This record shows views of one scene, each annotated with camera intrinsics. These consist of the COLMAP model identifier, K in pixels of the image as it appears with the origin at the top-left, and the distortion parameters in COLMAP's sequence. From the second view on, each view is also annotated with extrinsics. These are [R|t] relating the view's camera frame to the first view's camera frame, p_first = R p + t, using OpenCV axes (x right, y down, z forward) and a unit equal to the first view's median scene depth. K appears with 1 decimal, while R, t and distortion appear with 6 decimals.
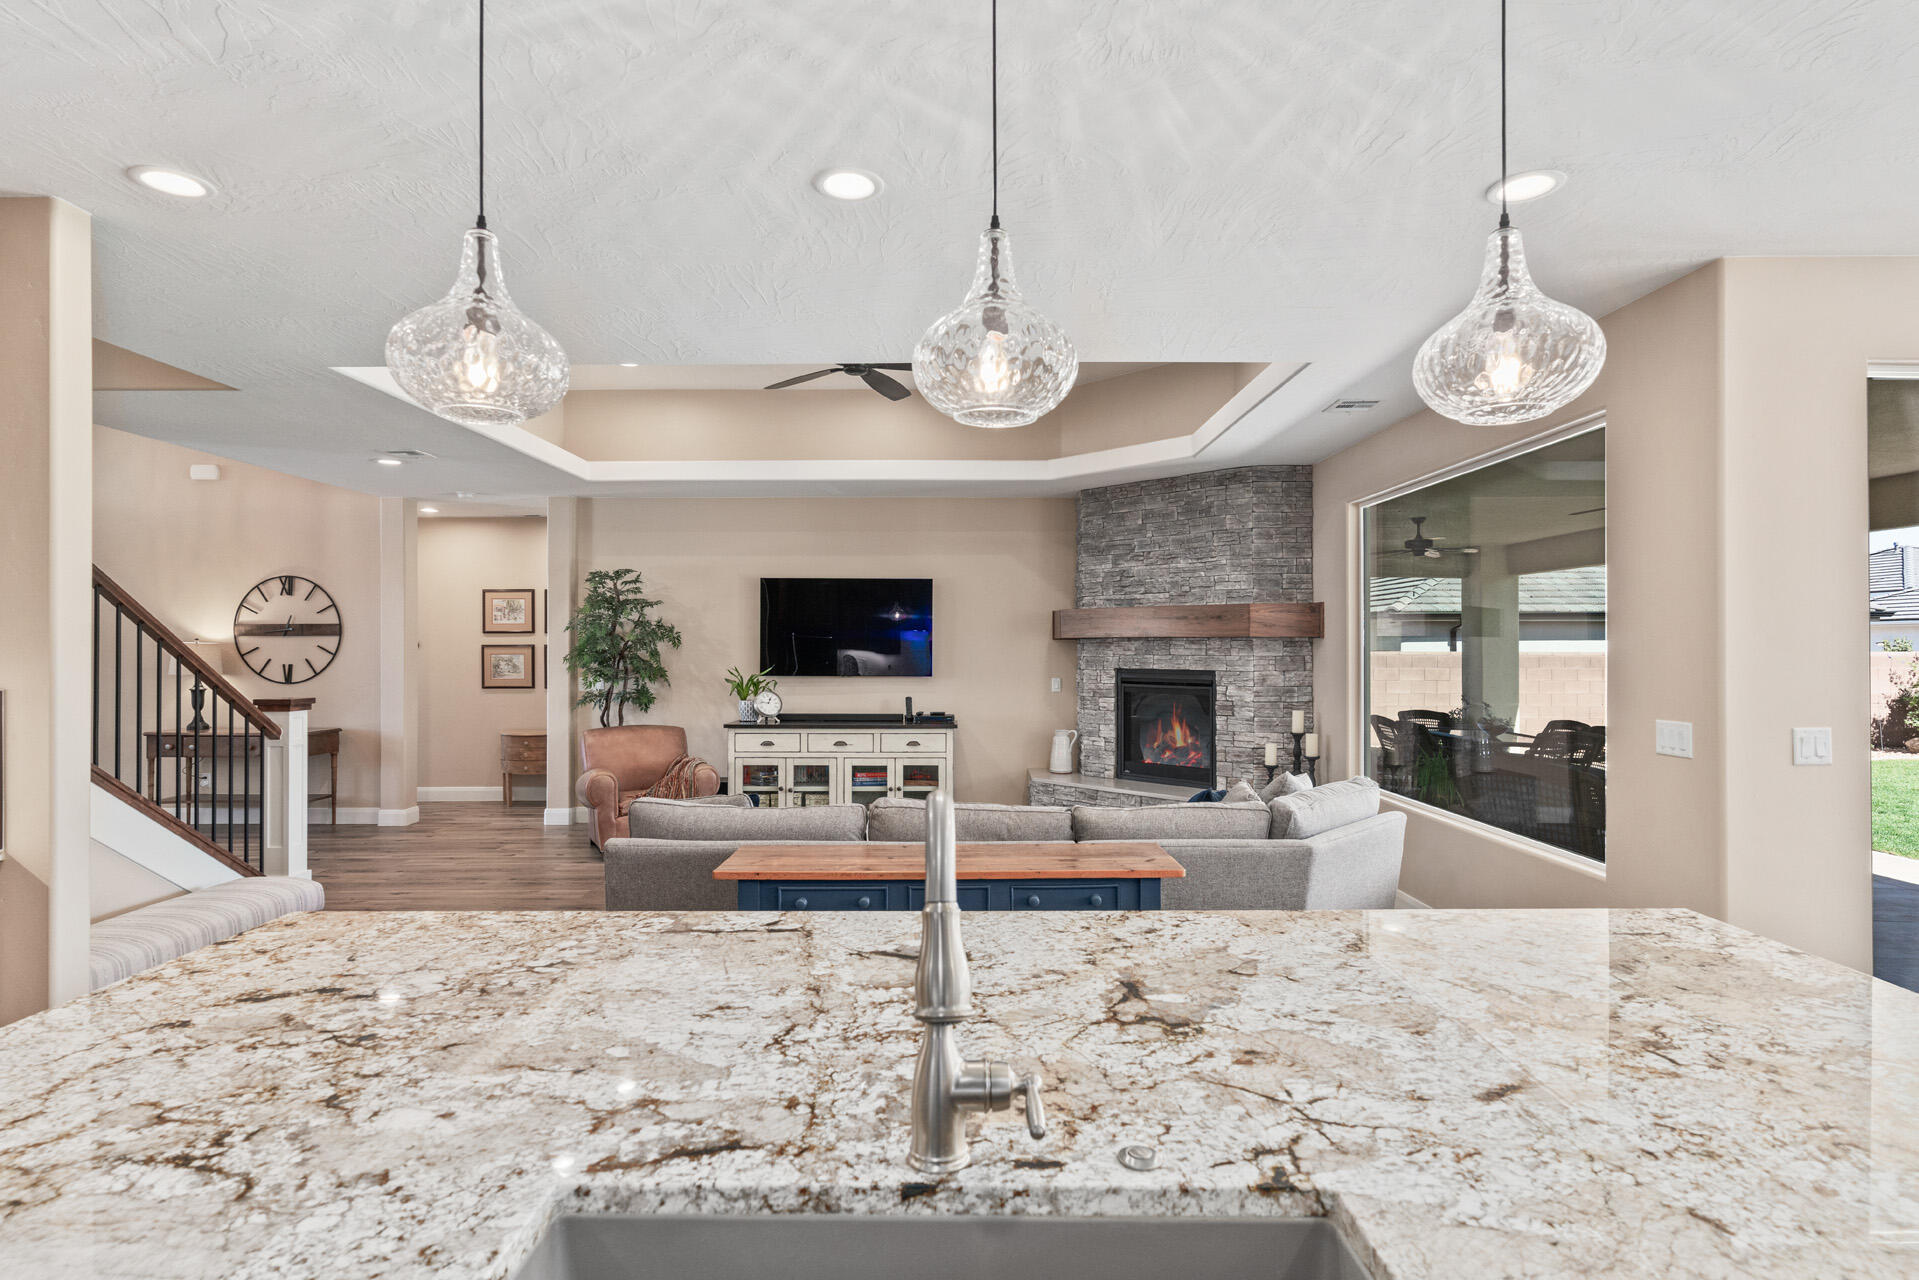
lens RADIAL K [[959.3, 0, 953.8], [0, 959.3, 643.2], [0, 0, 1]] dist [-0.001951, 0.001885]
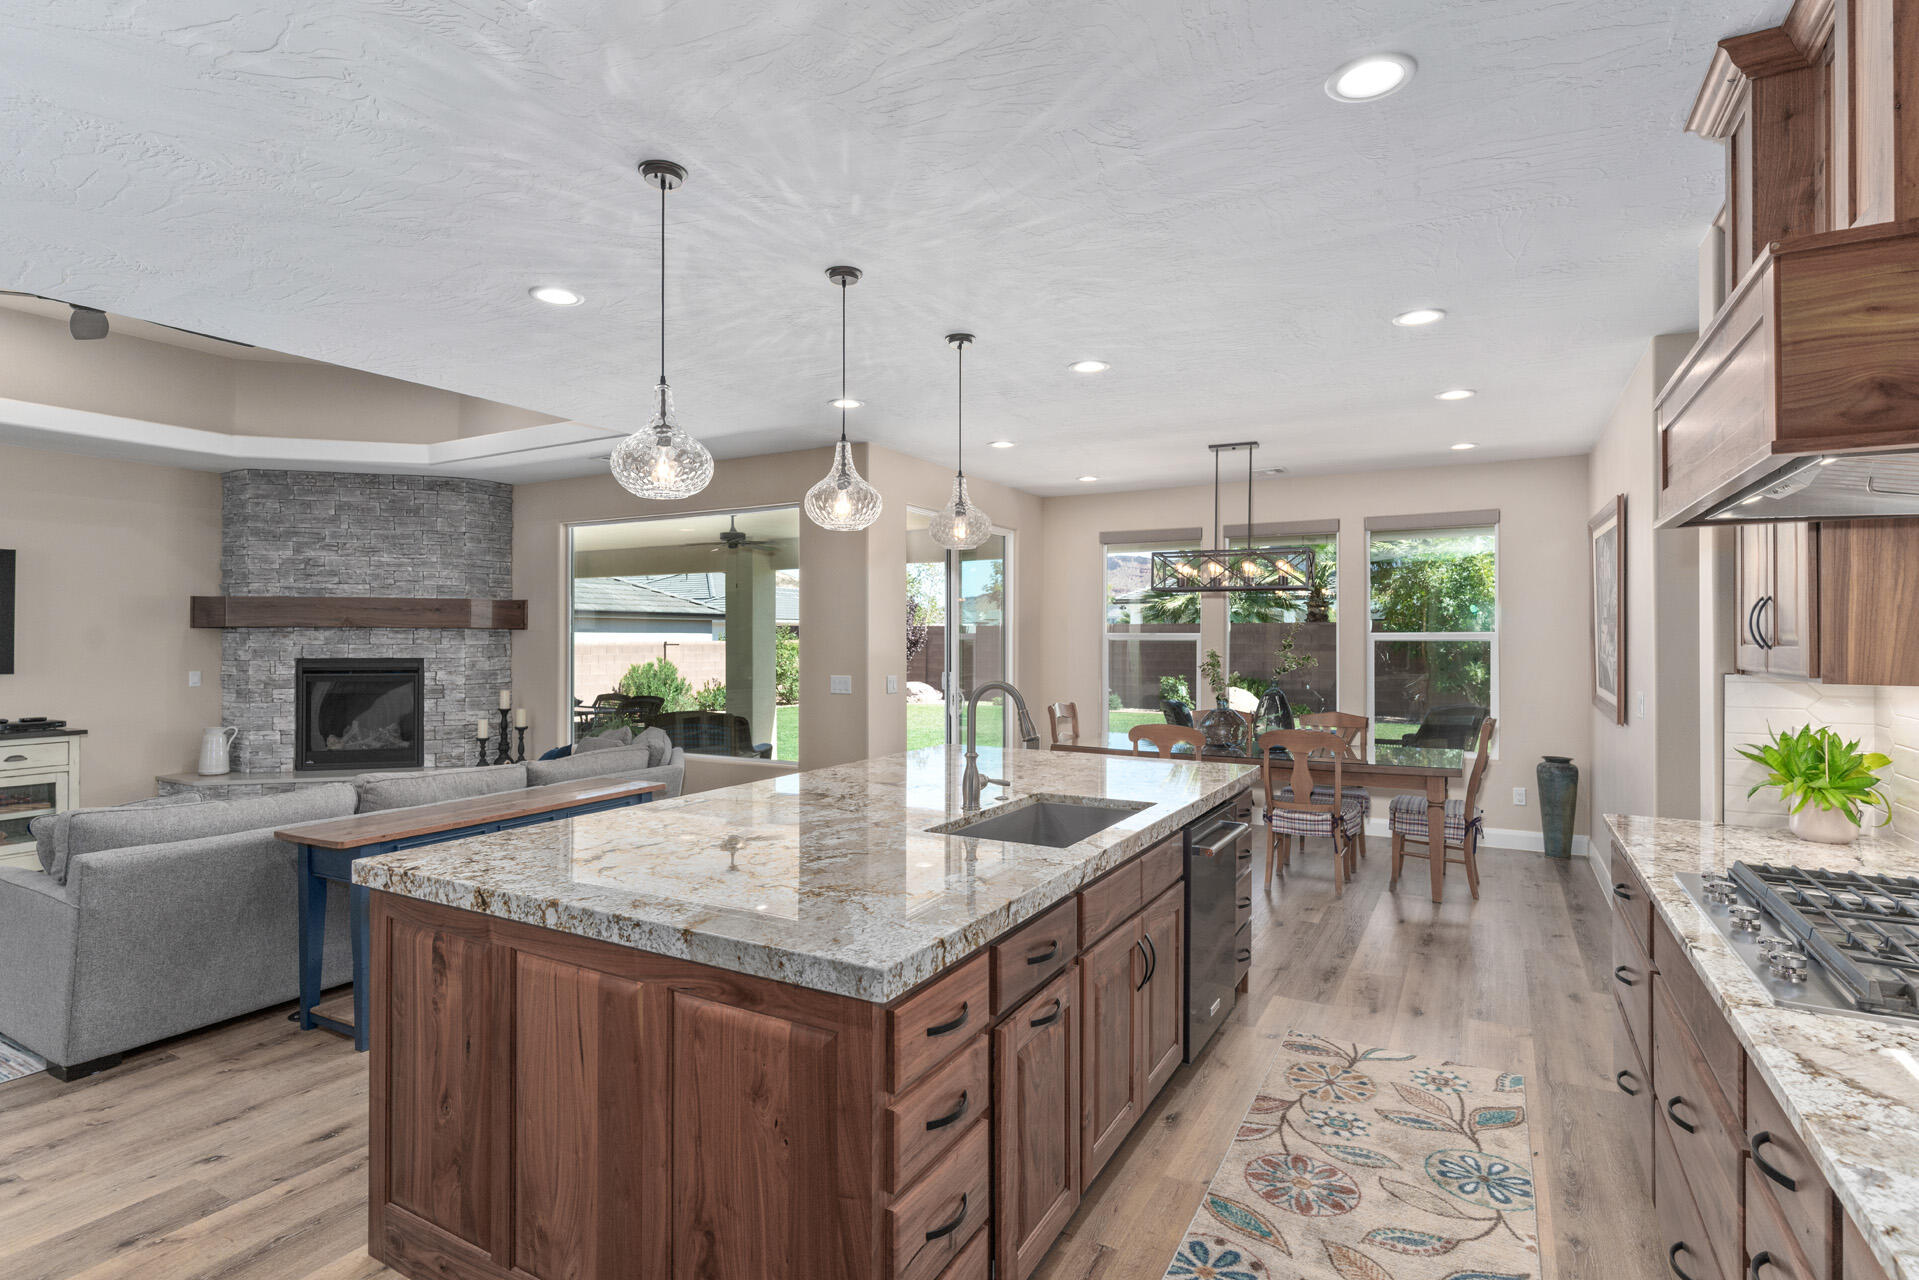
lens RADIAL K [[959.3, 0, 942.1], [0, 959.3, 630.9], [0, 0, 1]] dist [-0.001951, 0.001885]
pose [[0.497403, 0.008101, 0.867482, -0.363373], [-0.005535, 0.999966, -0.006165, 0.000876], [-0.867502, -0.001735, 0.497431, -0.054941]]
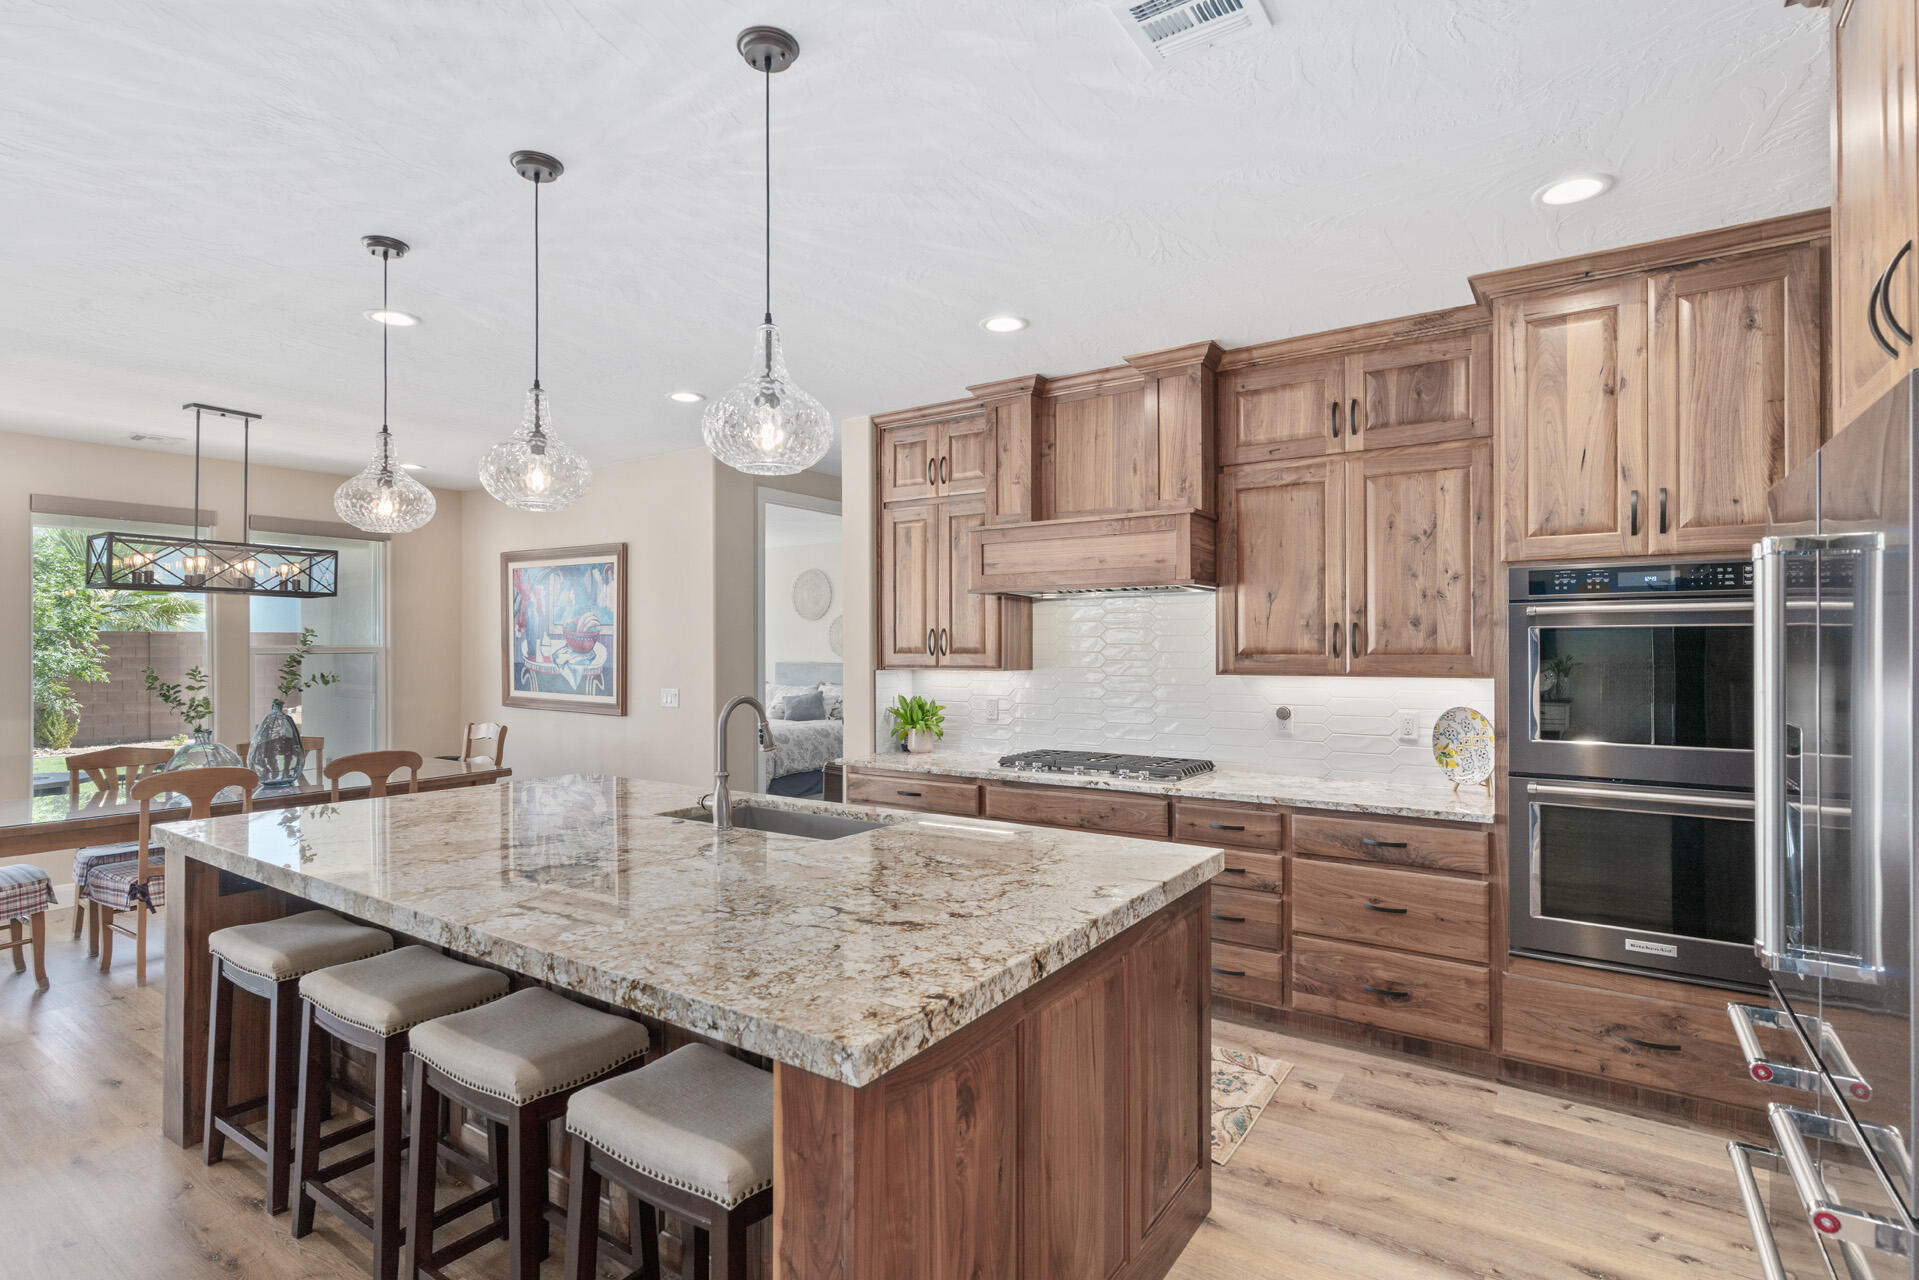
lens RADIAL K [[936.6, 0, 948.6], [0, 936.6, 644.3], [0, 0, 1]] dist [0.003594, 0.002970]
pose [[-0.823421, 0.005849, 0.567401, -0.298931], [0.001579, 0.999967, -0.008017, 0.001475], [-0.567429, -0.005705, -0.823402, 0.404720]]
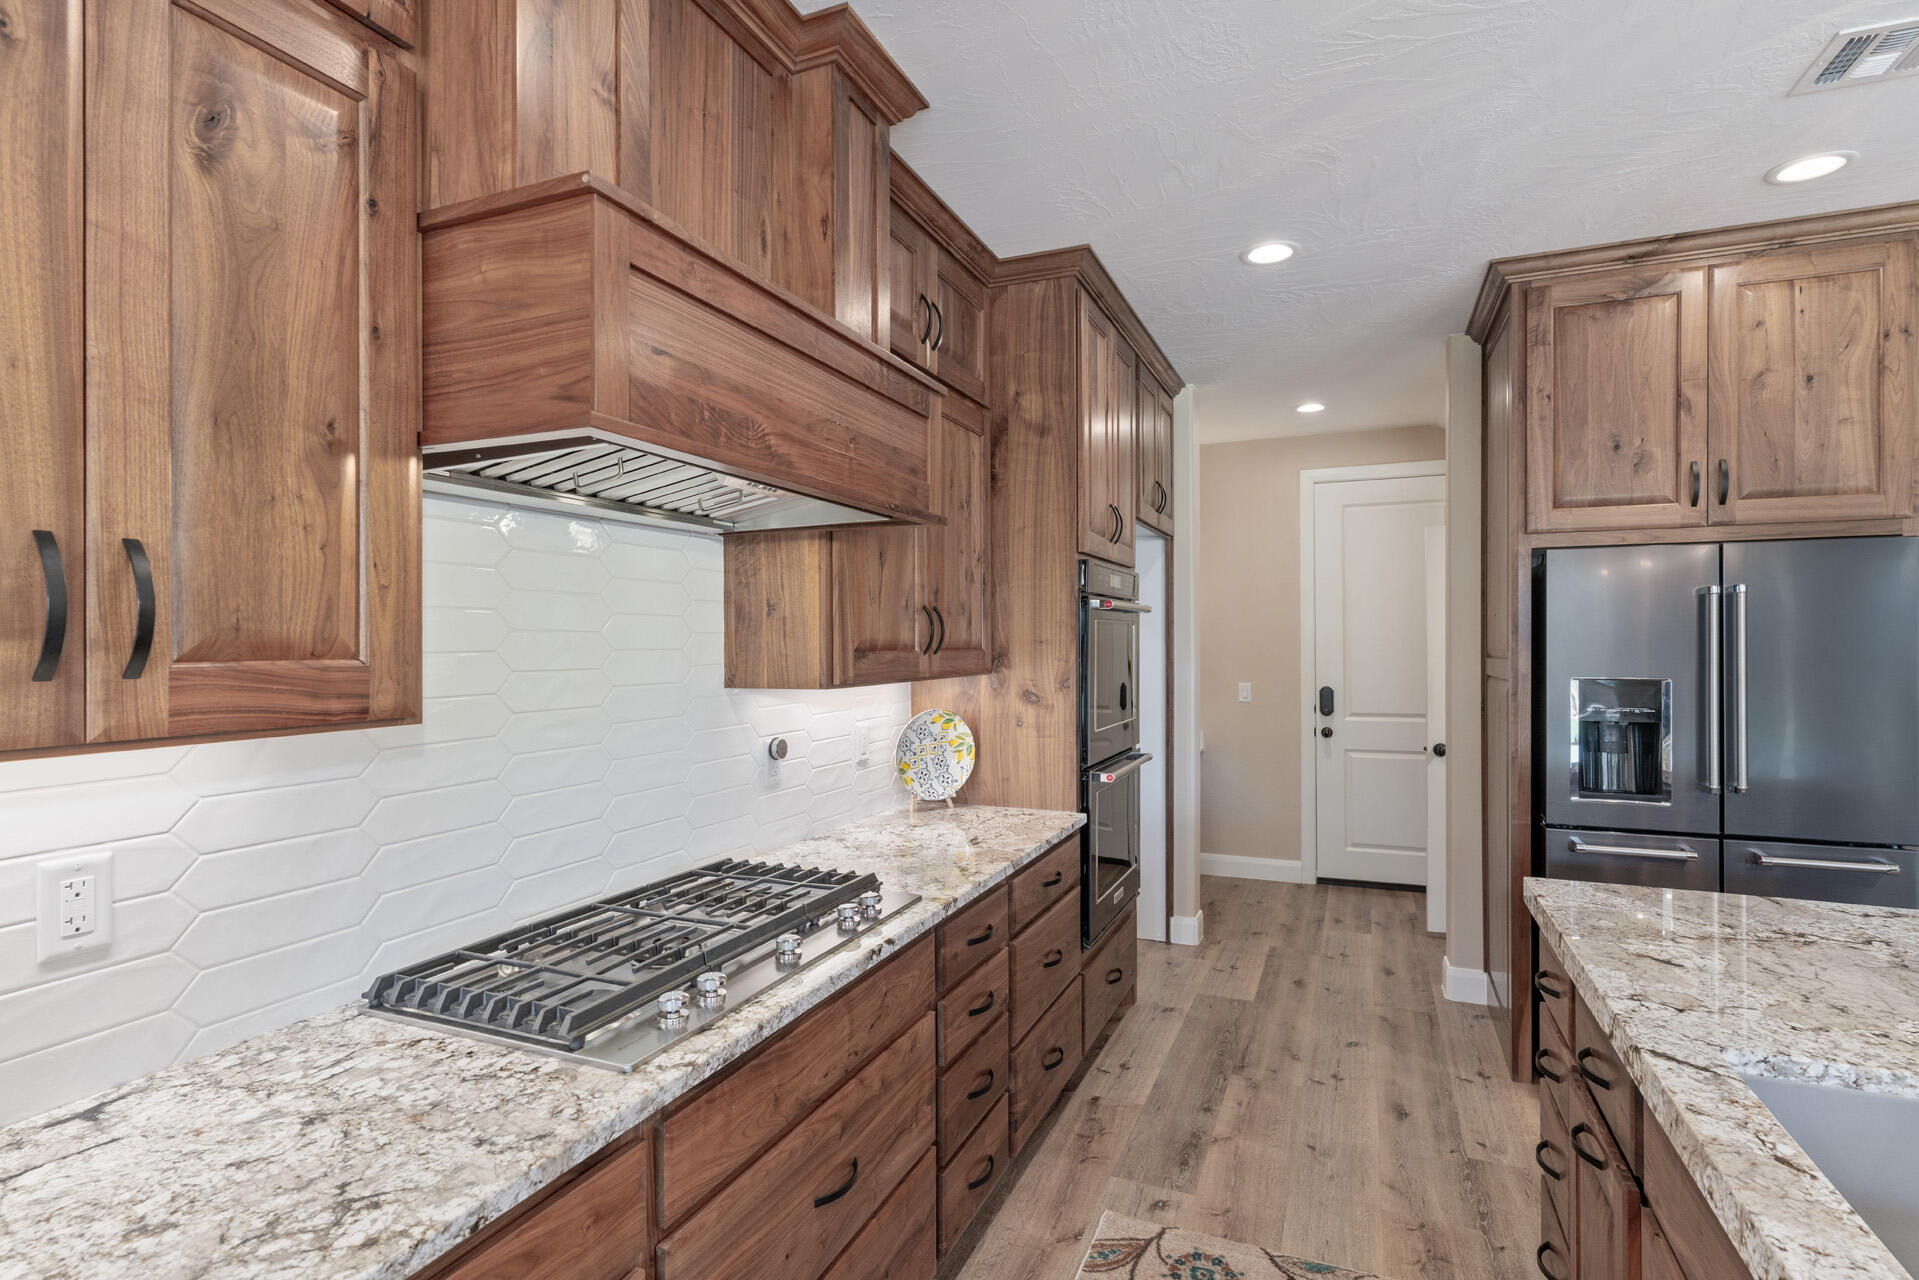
lens RADIAL K [[959.3, 0, 952.8], [0, 959.3, 643.7], [0, 0, 1]] dist [-0.001951, 0.001885]
pose [[-0.391360, 0.005352, -0.920222, 0.159563], [0.004709, 0.999982, 0.003813, -0.000325], [0.920226, -0.002841, -0.391378, 0.014202]]
